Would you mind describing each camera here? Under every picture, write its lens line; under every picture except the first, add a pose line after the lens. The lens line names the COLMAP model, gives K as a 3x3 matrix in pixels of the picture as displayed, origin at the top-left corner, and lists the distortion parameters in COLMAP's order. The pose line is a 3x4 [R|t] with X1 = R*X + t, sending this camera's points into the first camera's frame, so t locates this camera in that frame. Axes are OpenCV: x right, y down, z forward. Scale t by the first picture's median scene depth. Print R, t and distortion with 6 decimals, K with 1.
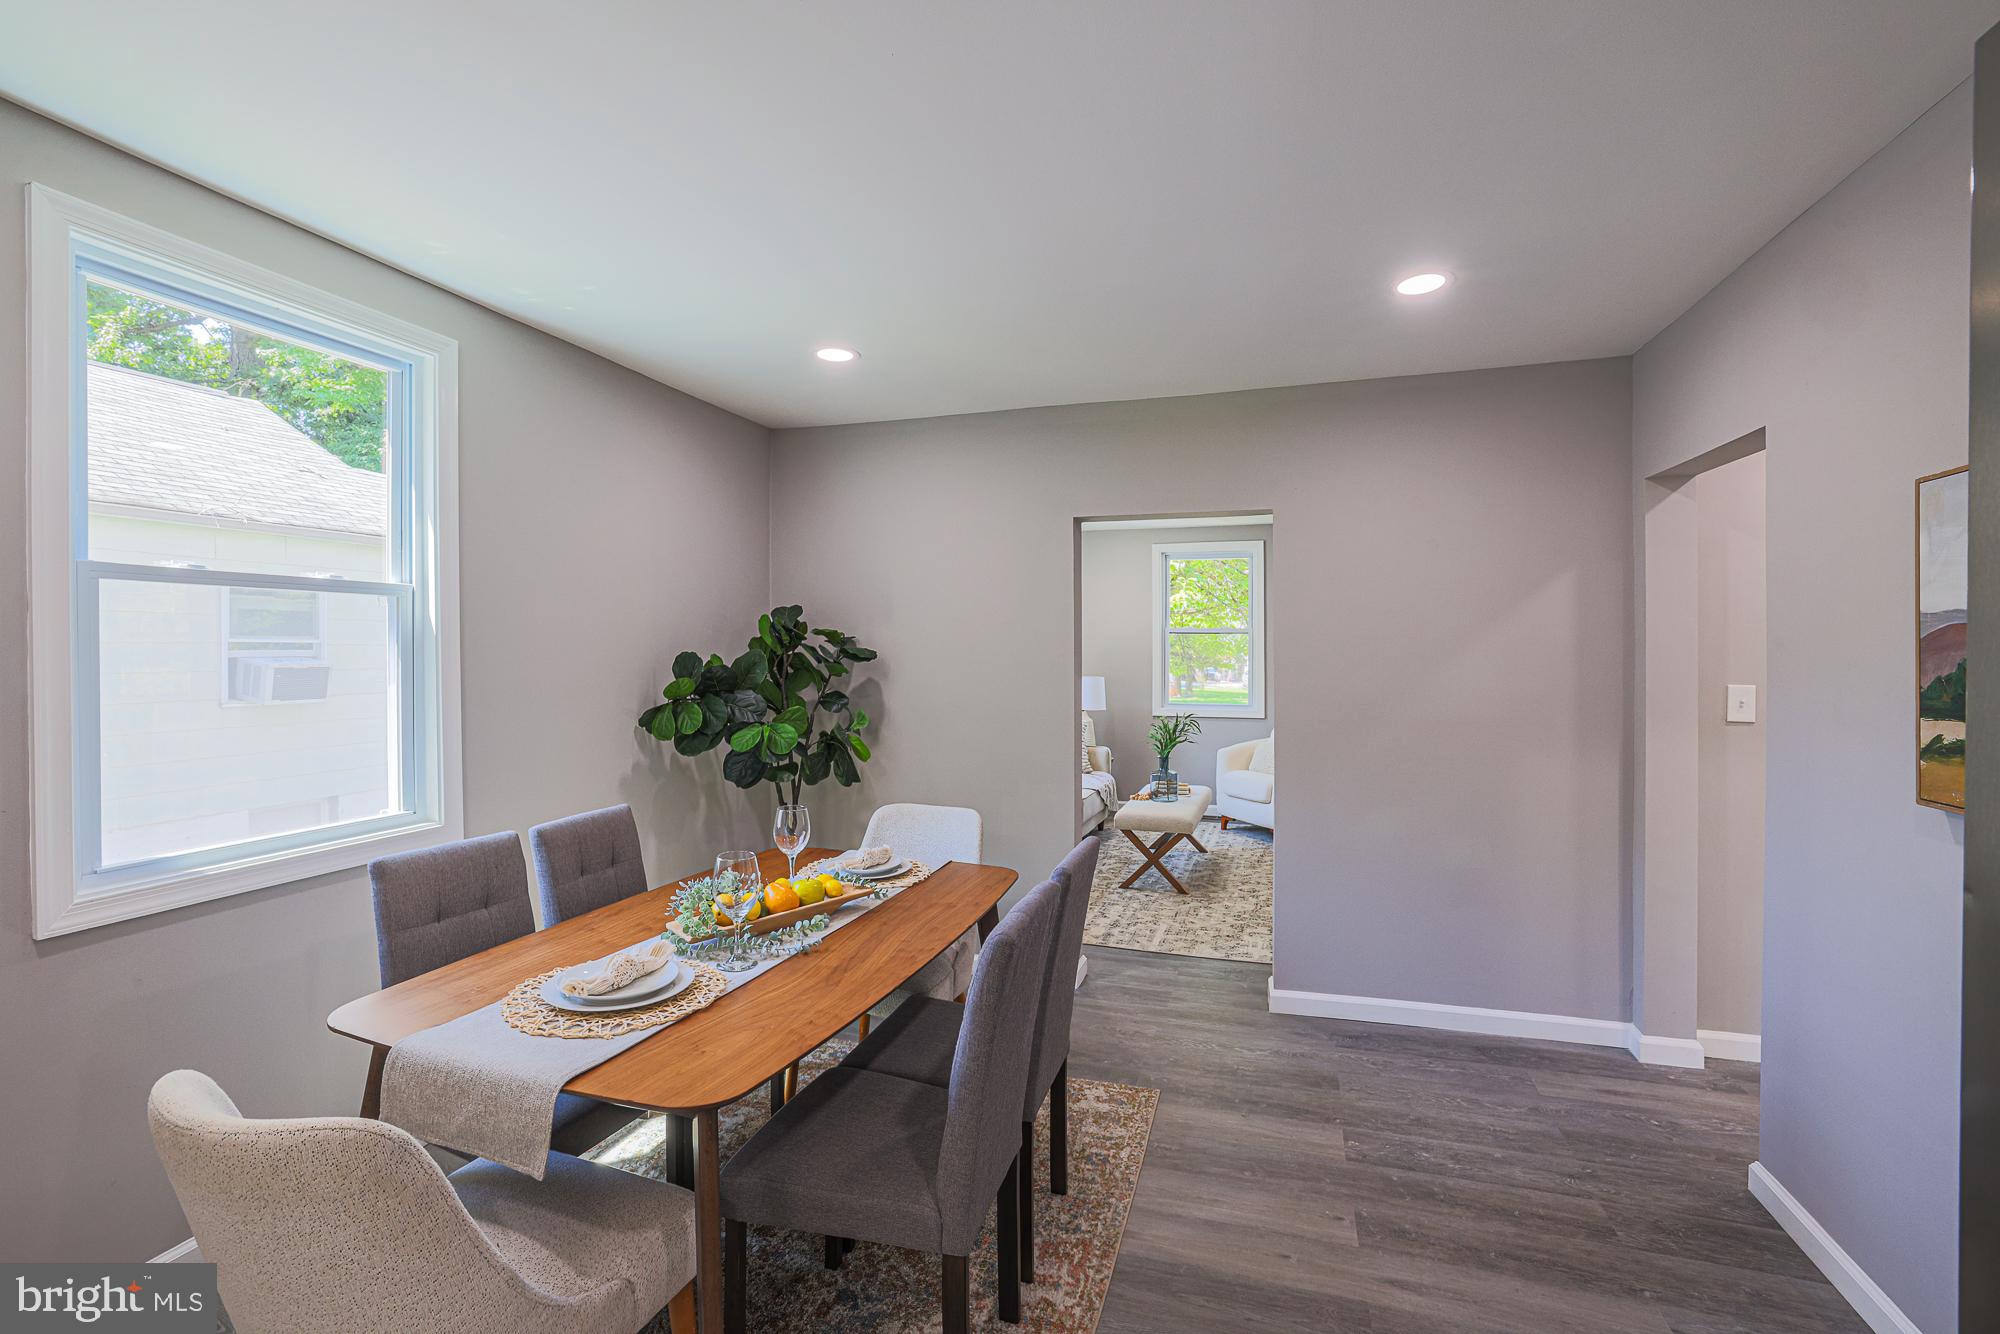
lens RADIAL K [[864.9, 0, 997.9], [0, 864.9, 659.5], [0, 0, 1]] dist [-0.021746, 0.001048]
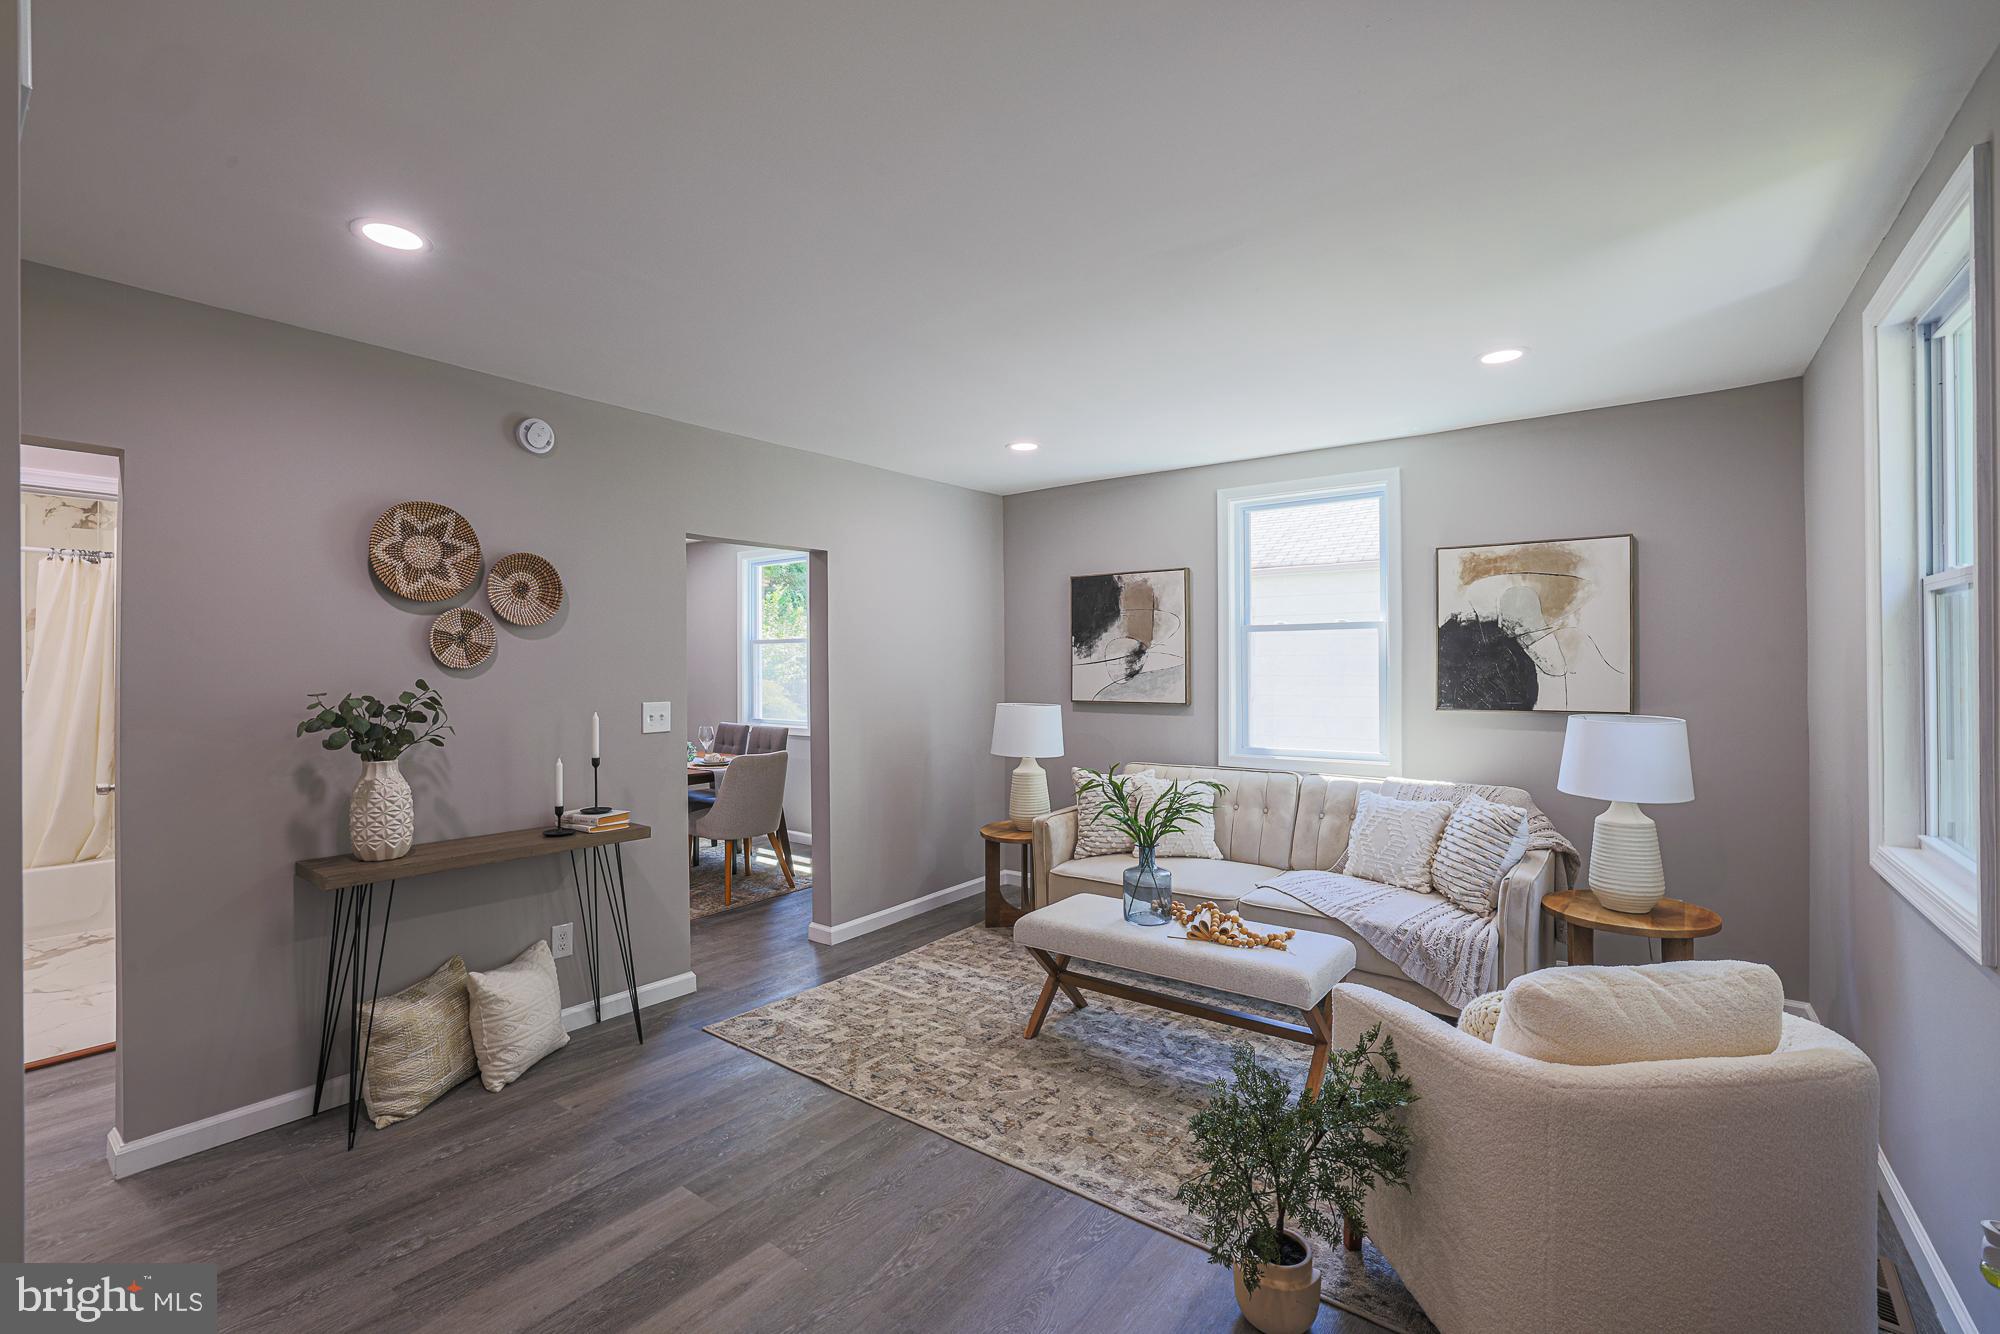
lens RADIAL K [[864.9, 0, 1003.6], [0, 864.9, 662.2], [0, 0, 1]] dist [-0.021746, 0.001048]
pose [[-0.321163, -0.002866, -0.947019, 0.931684], [-0.005297, 0.999985, -0.001230, -0.008160], [0.947009, 0.004622, -0.321174, 1.326710]]
